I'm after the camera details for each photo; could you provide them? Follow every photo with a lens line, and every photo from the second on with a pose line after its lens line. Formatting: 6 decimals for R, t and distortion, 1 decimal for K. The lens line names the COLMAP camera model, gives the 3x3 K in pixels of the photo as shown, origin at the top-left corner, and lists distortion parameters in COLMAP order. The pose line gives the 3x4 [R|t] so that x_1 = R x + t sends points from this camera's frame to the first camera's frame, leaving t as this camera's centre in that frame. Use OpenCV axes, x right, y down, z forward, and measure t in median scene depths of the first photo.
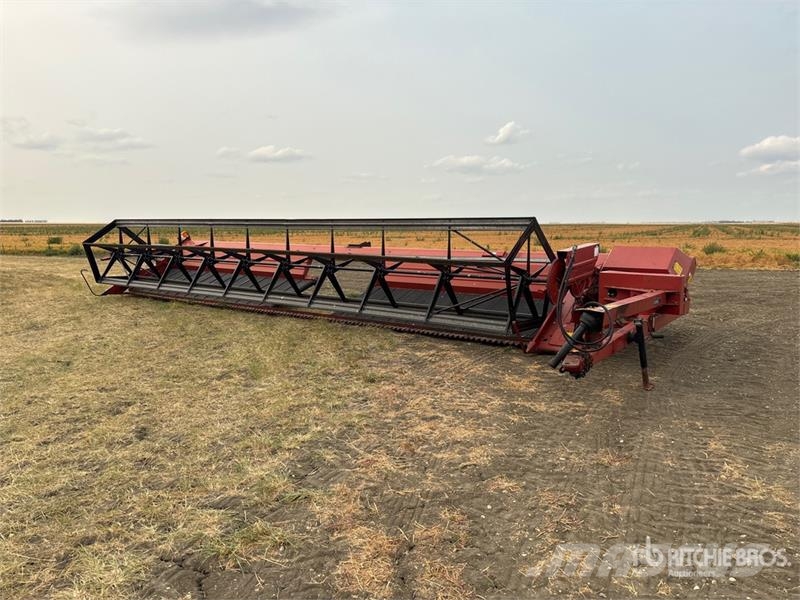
lens RADIAL K [[603.0, 0, 398.1], [0, 603.0, 300.8], [0, 0, 1]] dist [0.042019, -0.044963]
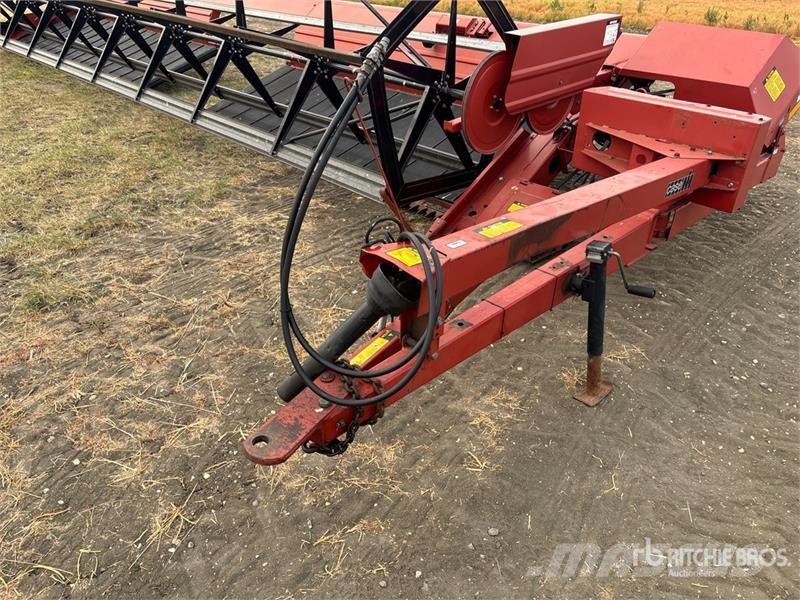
lens RADIAL K [[603.0, 0, 399.4], [0, 603.0, 302.3], [0, 0, 1]] dist [0.042019, -0.044963]
pose [[0.988517, 0.102237, -0.111272, 0.305303], [-0.052622, 0.923182, 0.380743, -0.076782], [0.141650, -0.370516, 0.917962, 0.585336]]
